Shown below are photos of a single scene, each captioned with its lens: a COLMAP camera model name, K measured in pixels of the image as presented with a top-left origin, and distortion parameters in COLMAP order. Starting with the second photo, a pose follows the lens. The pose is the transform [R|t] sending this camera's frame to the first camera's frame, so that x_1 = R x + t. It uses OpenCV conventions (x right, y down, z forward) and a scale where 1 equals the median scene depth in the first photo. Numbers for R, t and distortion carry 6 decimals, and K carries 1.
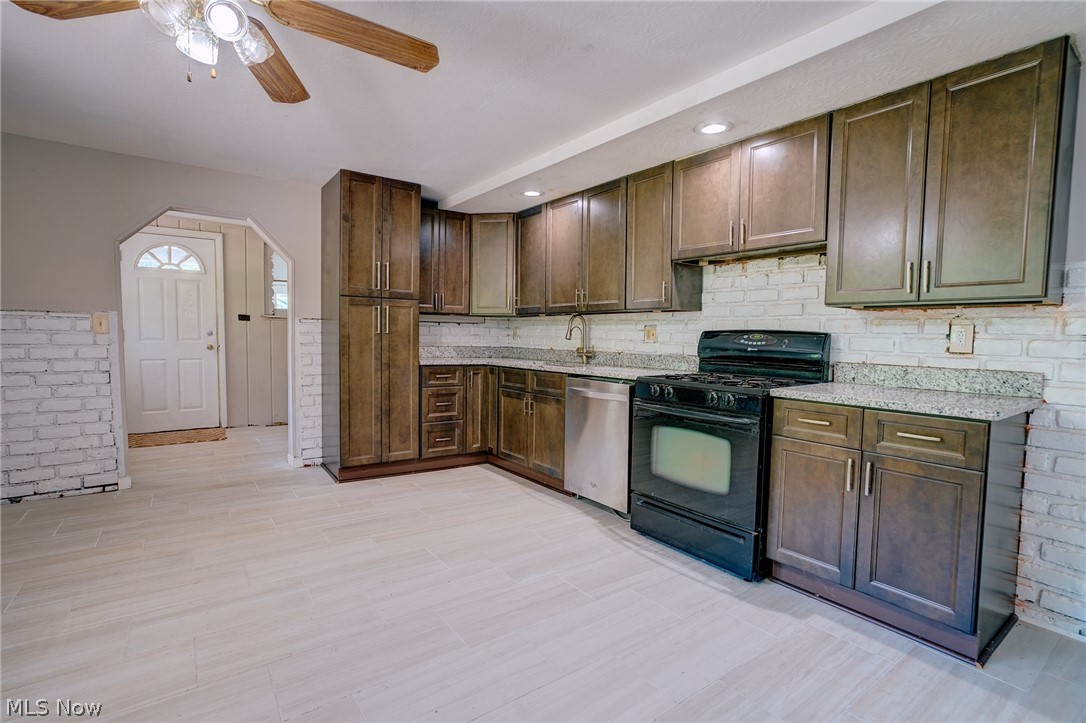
lens RADIAL K [[504.4, 0, 538.8], [0, 504.4, 362.6], [0, 0, 1]] dist [-0.024222, 0.010109]
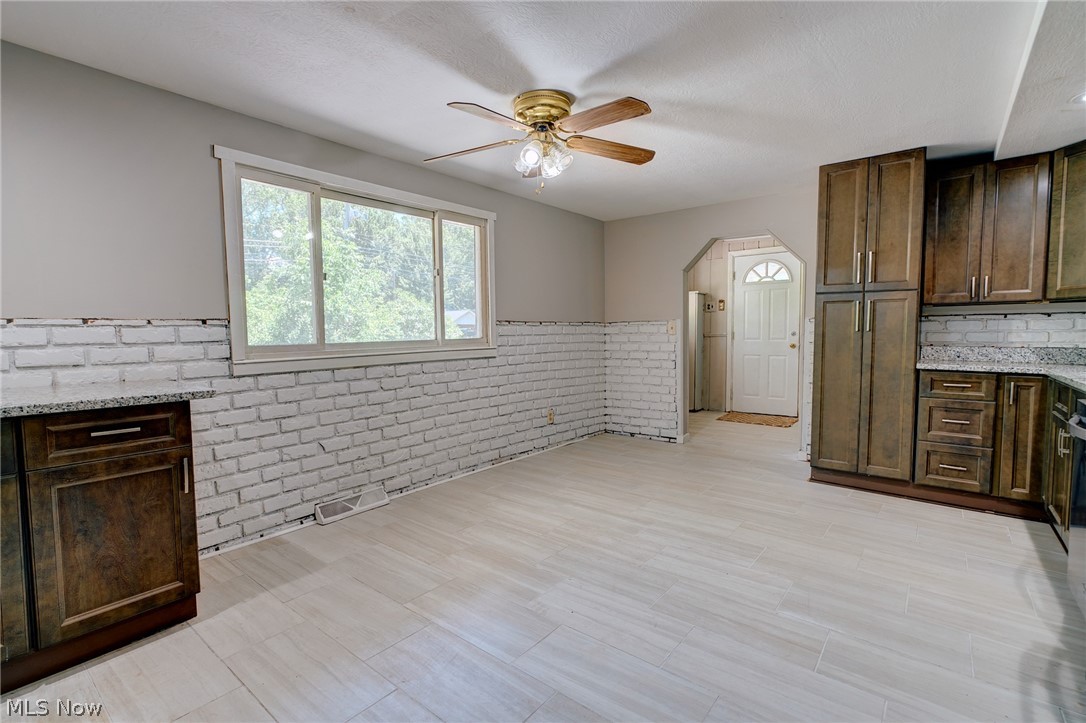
lens RADIAL K [[504.4, 0, 542.6], [0, 504.4, 362.0], [0, 0, 1]] dist [-0.024222, 0.010109]
pose [[0.258453, 0.038833, -0.965243, 0.438184], [-0.041627, 0.998711, 0.029034, -0.004778], [0.965127, 0.032677, 0.259736, 0.227812]]
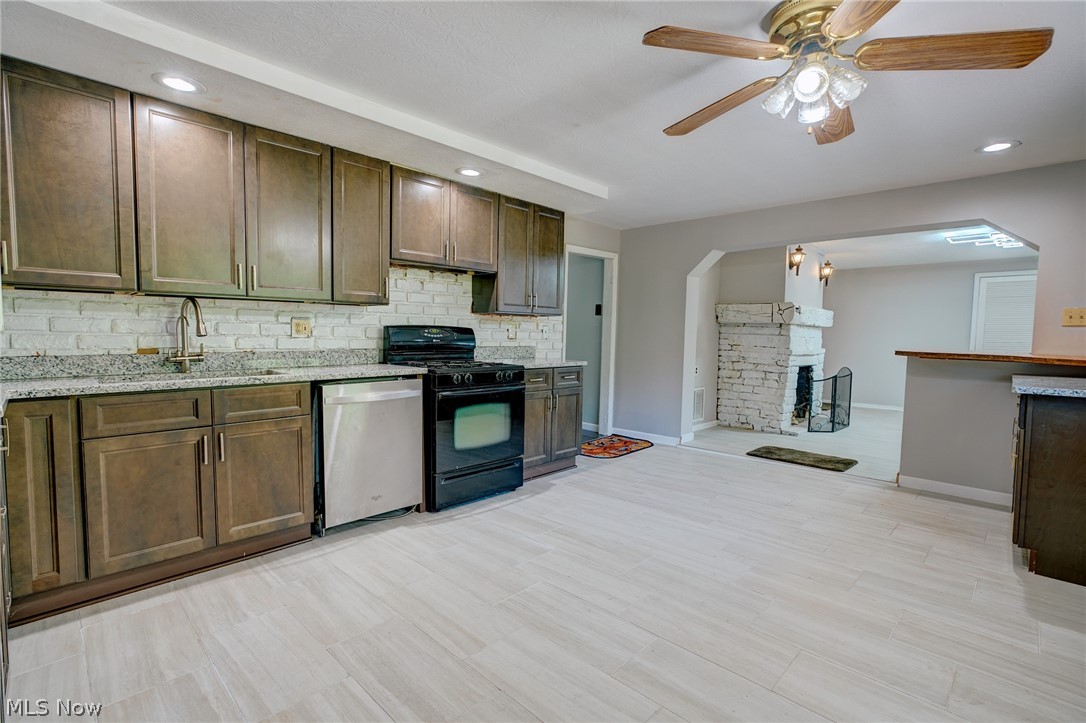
lens RADIAL K [[504.4, 0, 546.1], [0, 504.4, 361.7], [0, 0, 1]] dist [-0.024222, 0.010109]
pose [[-0.170909, -0.075815, 0.982366, -0.729360], [0.036769, 0.995850, 0.083253, -0.056414], [-0.984600, 0.050349, -0.167412, 0.760144]]
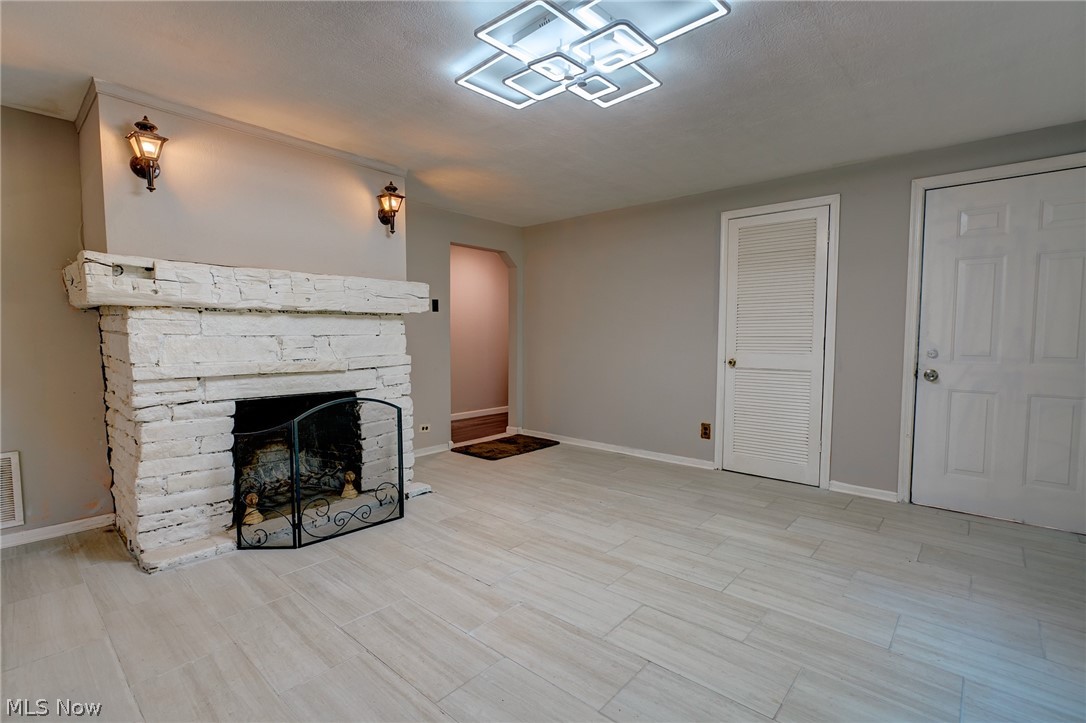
lens RADIAL K [[504.4, 0, 534.0], [0, 504.4, 363.1], [0, 0, 1]] dist [-0.024222, 0.010109]
pose [[-0.201136, -0.074693, 0.976711, -0.059552], [0.057038, 0.994504, 0.087800, 0.032443], [-0.977901, 0.073370, -0.195771, -0.647580]]
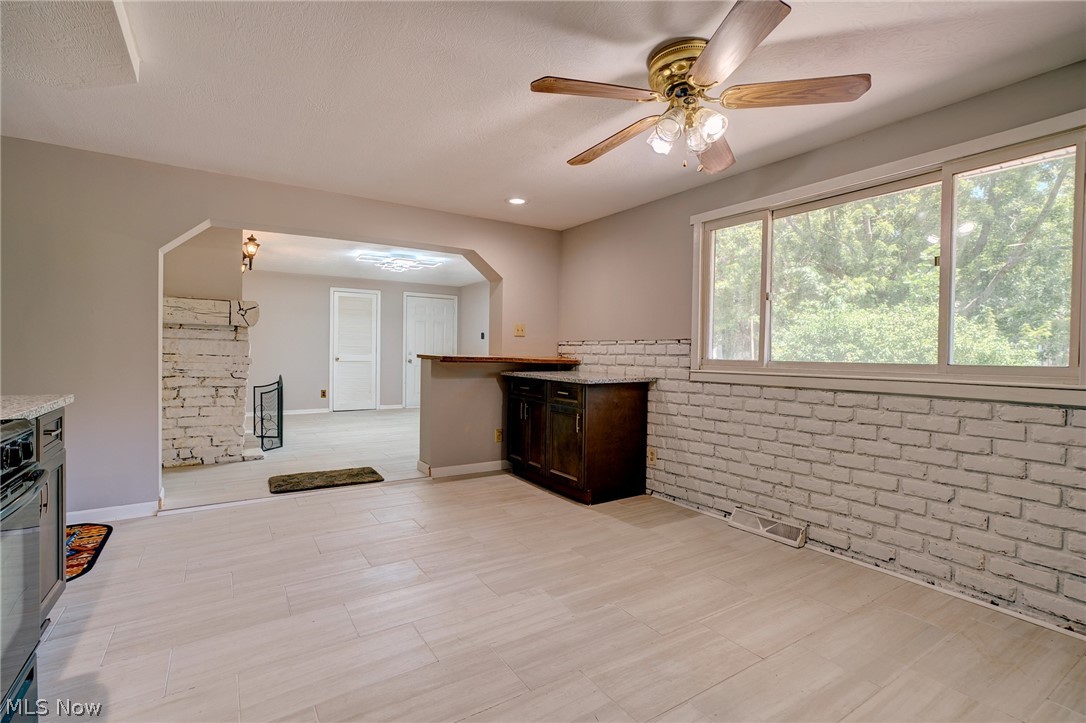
lens RADIAL K [[504.4, 0, 538.9], [0, 504.4, 362.4], [0, 0, 1]] dist [-0.024222, 0.010109]
pose [[-0.997592, -0.034986, 0.059888, -0.142786], [-0.029922, 0.996062, 0.083461, -0.054975], [-0.062572, 0.081468, -0.994710, 0.996247]]
